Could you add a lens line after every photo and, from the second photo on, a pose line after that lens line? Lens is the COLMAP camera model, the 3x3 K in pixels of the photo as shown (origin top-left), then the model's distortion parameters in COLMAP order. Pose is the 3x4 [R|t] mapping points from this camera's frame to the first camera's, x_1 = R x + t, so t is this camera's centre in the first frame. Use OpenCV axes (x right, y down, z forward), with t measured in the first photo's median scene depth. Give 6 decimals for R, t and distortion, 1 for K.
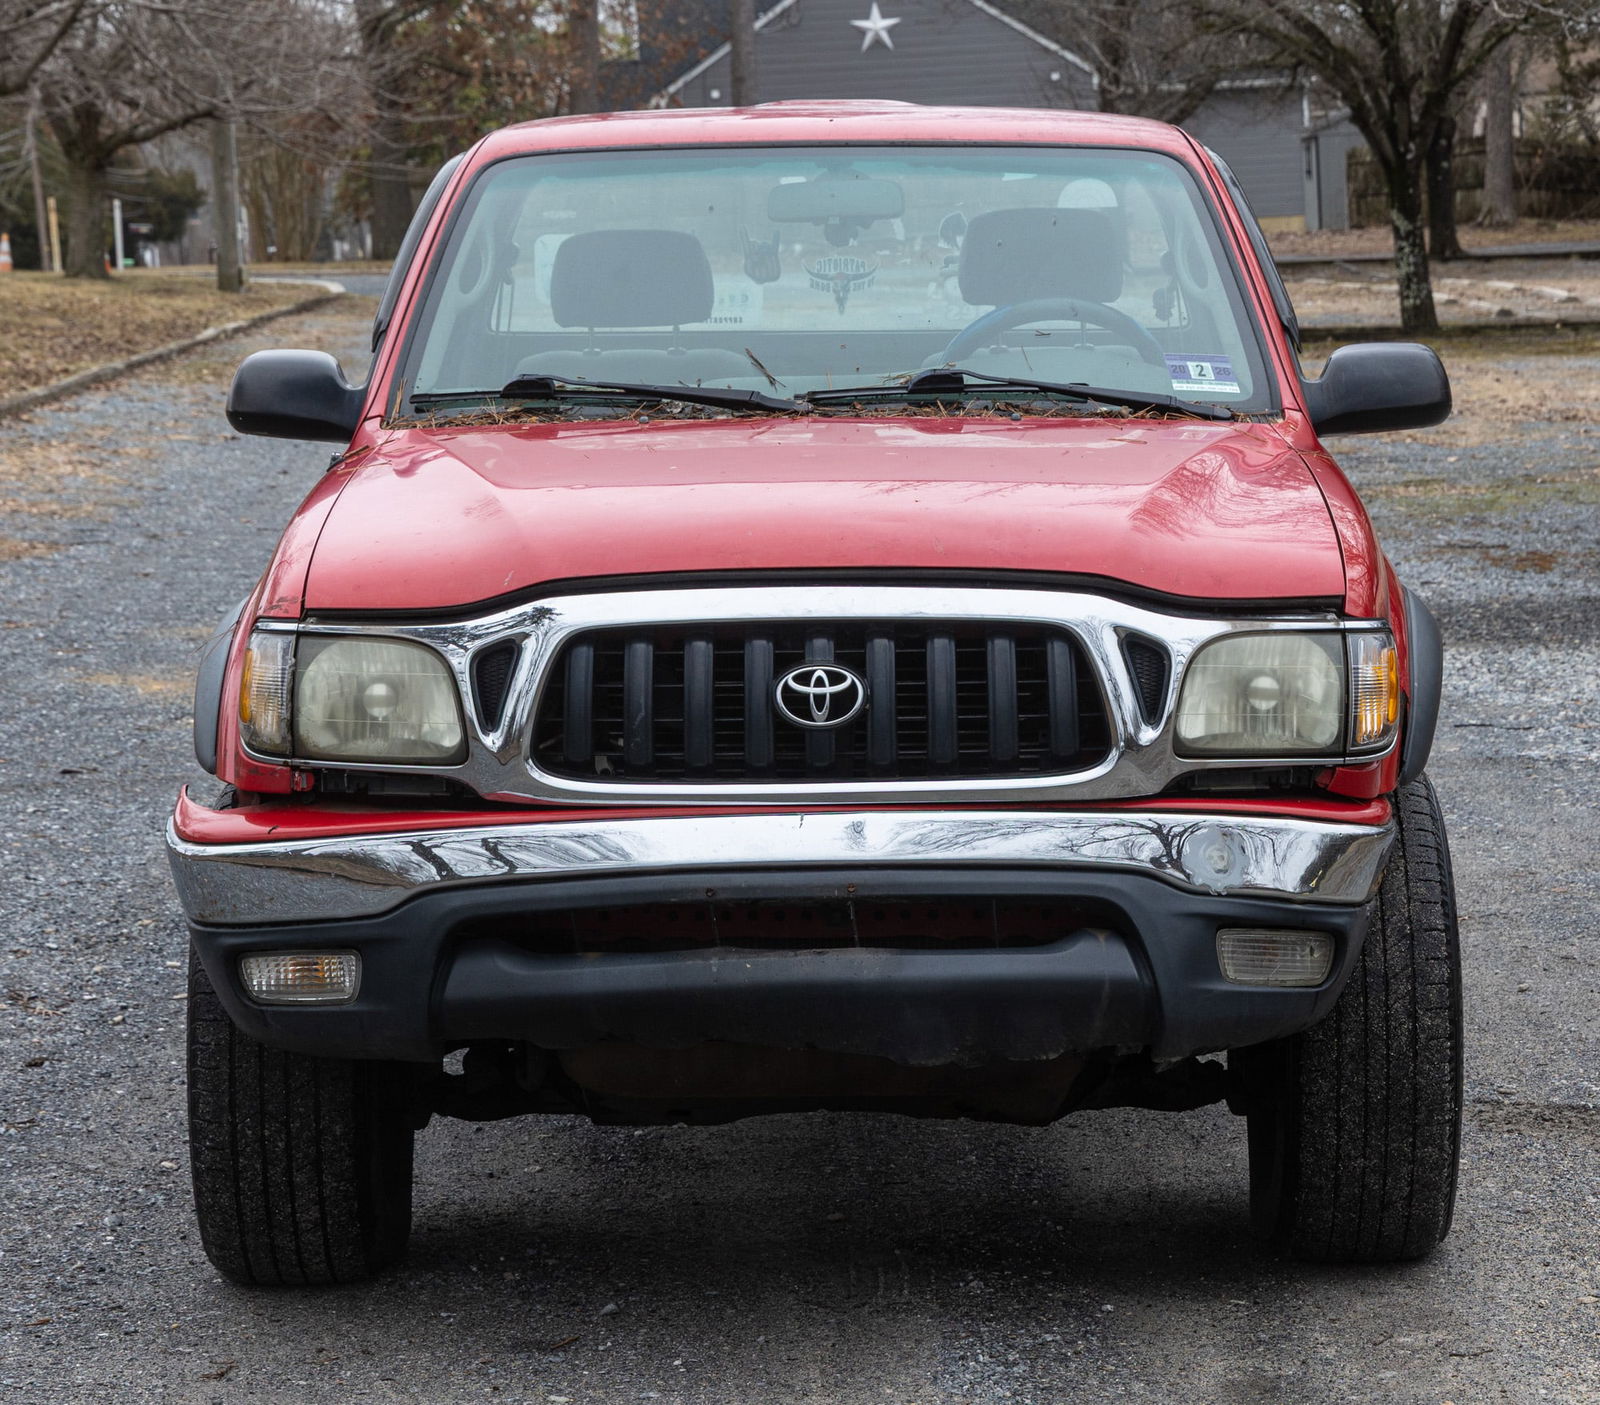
lens RADIAL K [[4921.0, 0, 800.0], [0, 4921.0, 702.5], [0, 0, 1]] dist [0.021696, -1.332224]
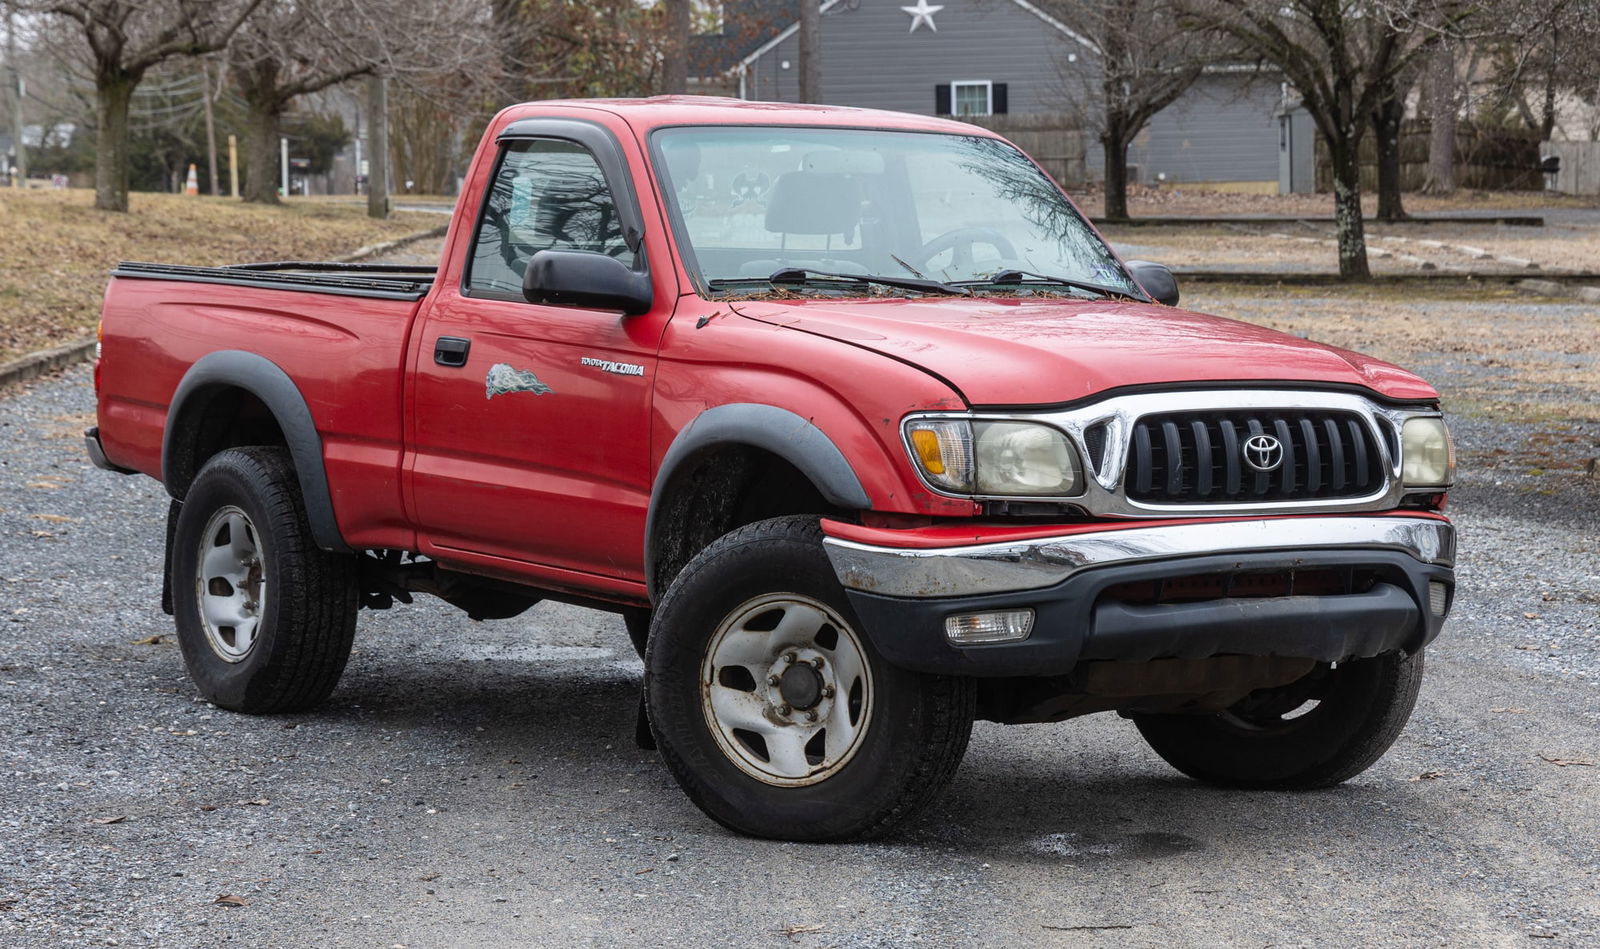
lens RADIAL K [[5583.5, 0, 800.0], [0, 5583.5, 474.5], [0, 0, 1]] dist [0.008093, 0.219714]
pose [[0.999384, 0.030414, -0.017504, 0.013785], [-0.031124, 0.998638, -0.041867, 0.033931], [0.016207, 0.042386, 0.998970, -0.368469]]
